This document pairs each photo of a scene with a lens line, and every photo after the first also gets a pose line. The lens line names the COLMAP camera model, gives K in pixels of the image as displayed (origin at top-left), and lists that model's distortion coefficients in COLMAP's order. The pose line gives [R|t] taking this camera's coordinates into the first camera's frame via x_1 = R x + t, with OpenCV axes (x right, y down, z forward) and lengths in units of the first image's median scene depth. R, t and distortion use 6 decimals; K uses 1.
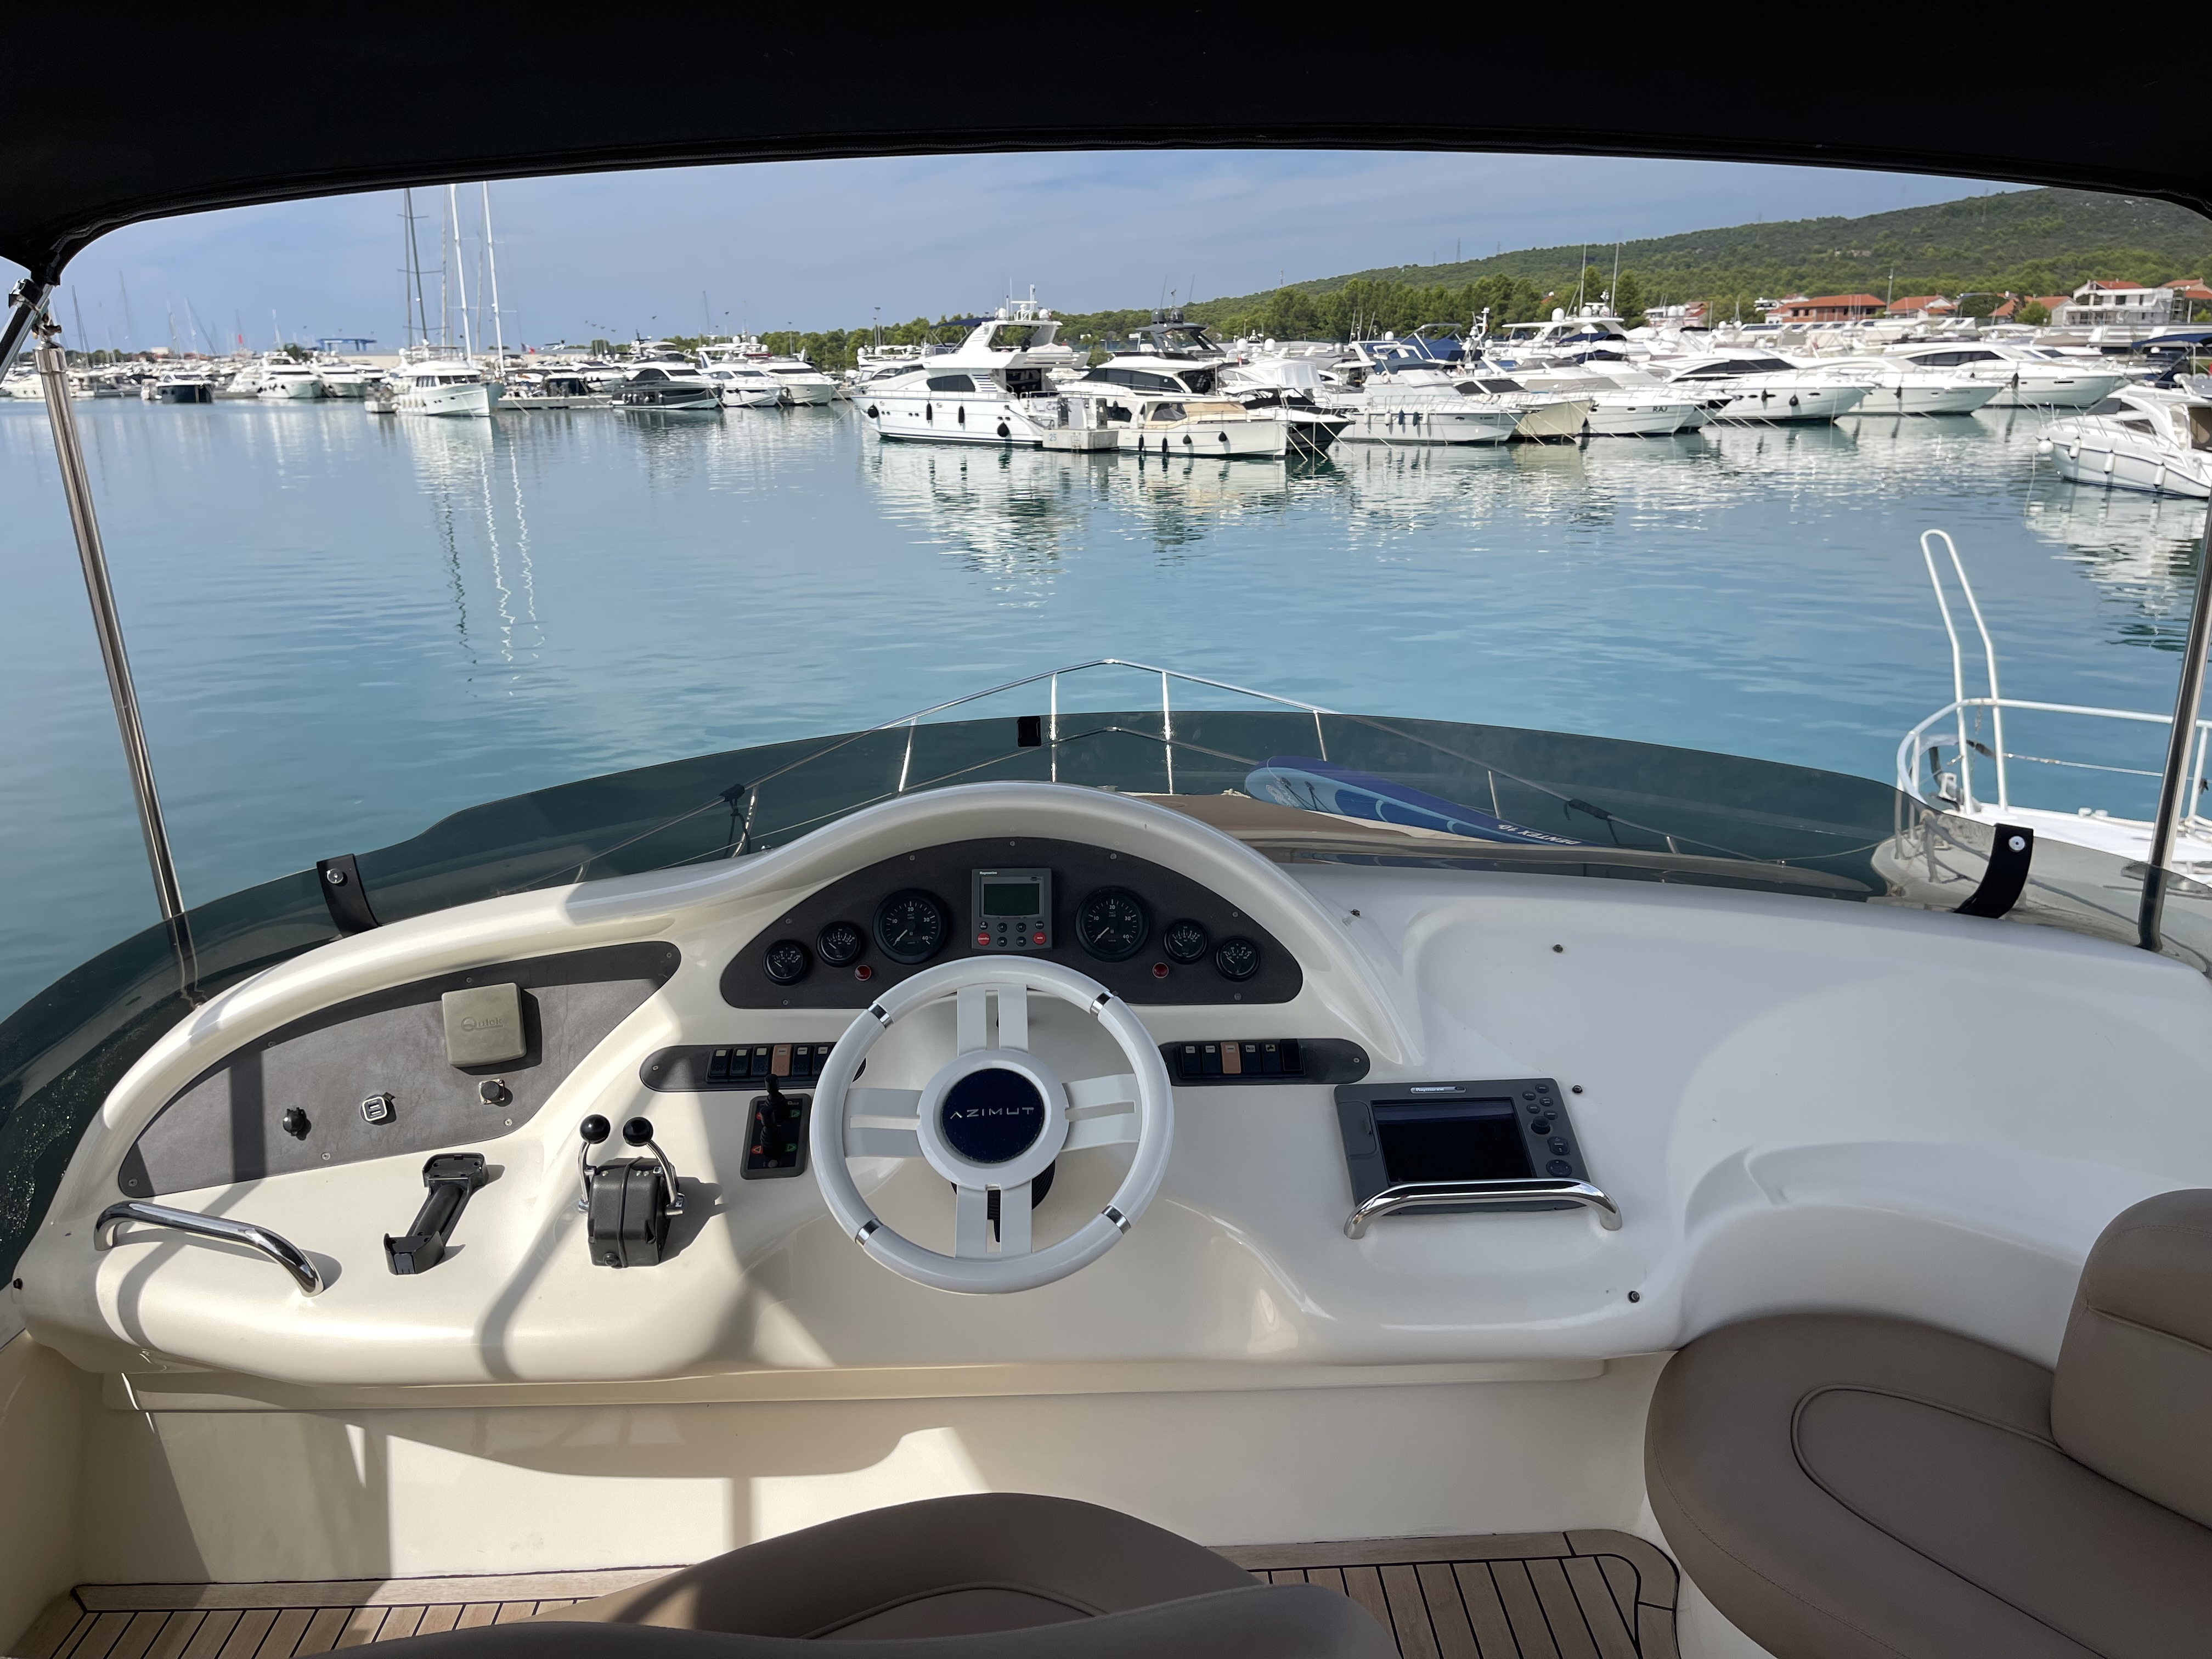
lens RADIAL K [[1651.3, 0, 1096.4], [0, 1651.3, 846.2], [0, 0, 1]] dist [0.084186, -0.102847]
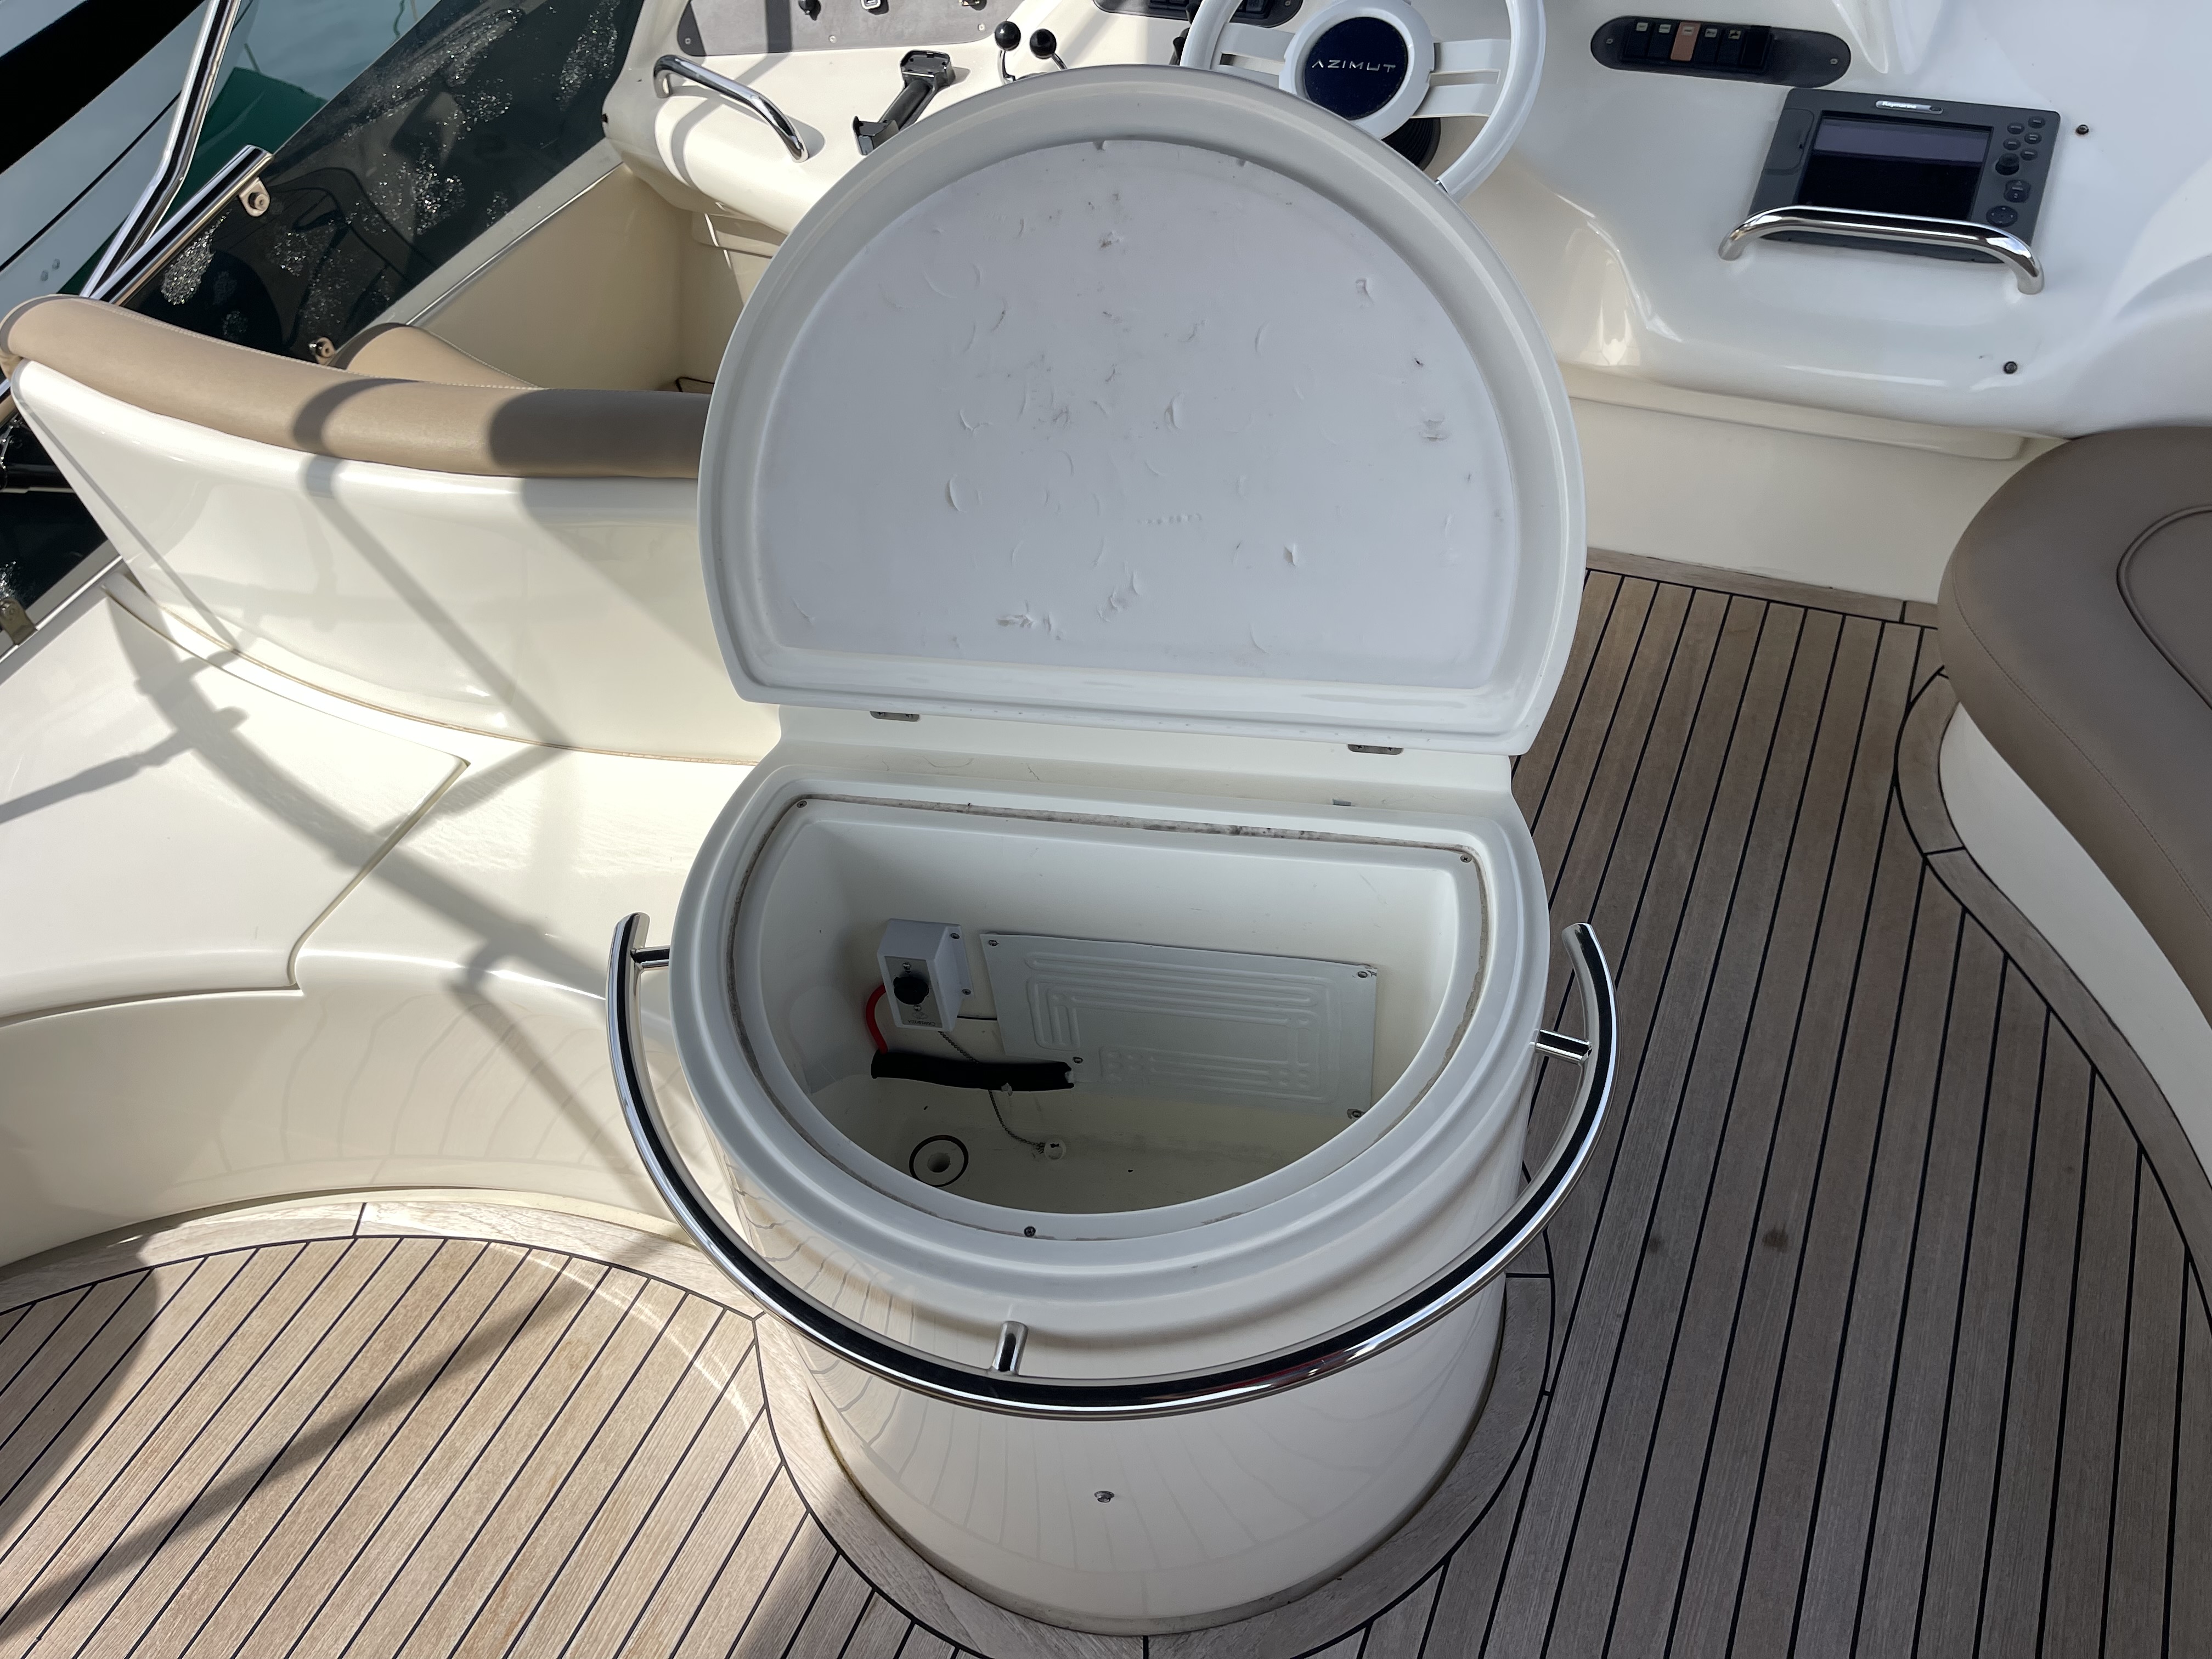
lens RADIAL K [[1651.3, 0, 1108.1], [0, 1651.3, 814.7], [0, 0, 1]] dist [0.084186, -0.102847]
pose [[0.901078, 0.274292, -0.335891, 0.202279], [-0.052514, 0.837871, 0.543337, 0.001841], [0.430466, -0.471949, 0.769391, -0.022642]]
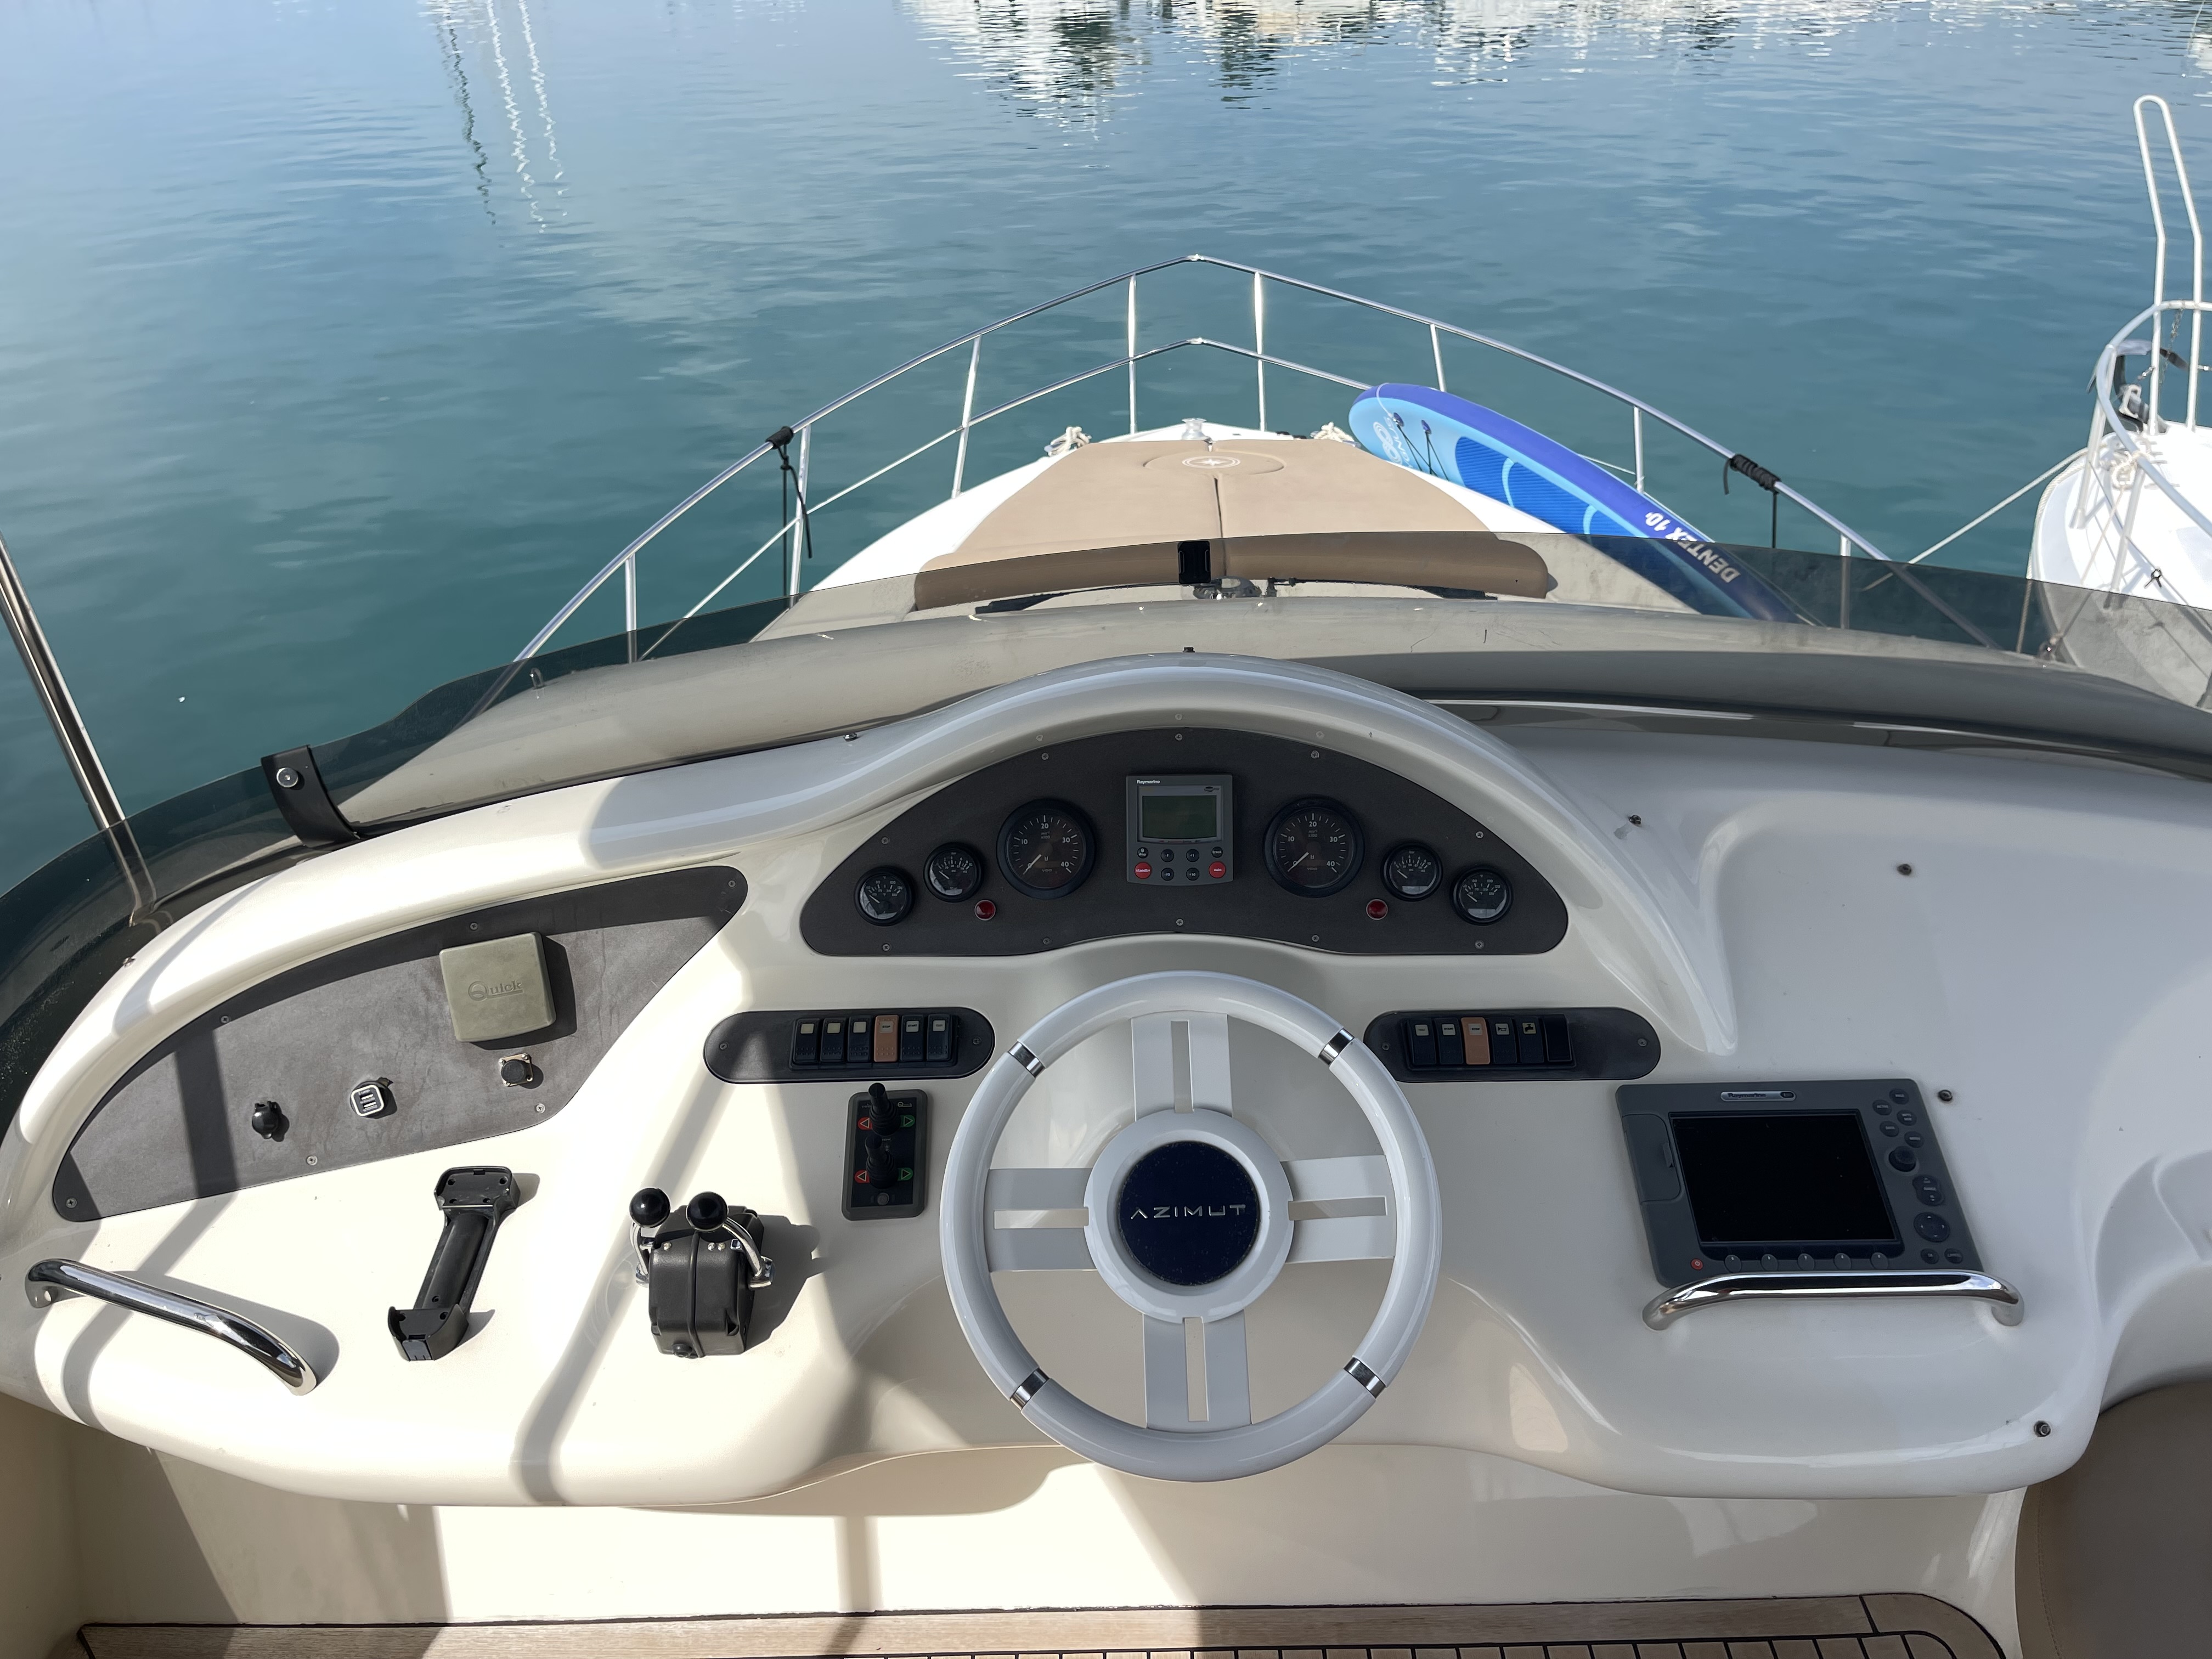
lens RADIAL K [[1651.3, 0, 1110.1], [0, 1651.3, 839.4], [0, 0, 1]] dist [0.084186, -0.102847]
pose [[0.999713, 0.003852, -0.023660, -0.063107], [0.002107, 0.969058, 0.246825, -0.138190], [0.023879, -0.246804, 0.968771, 0.261352]]
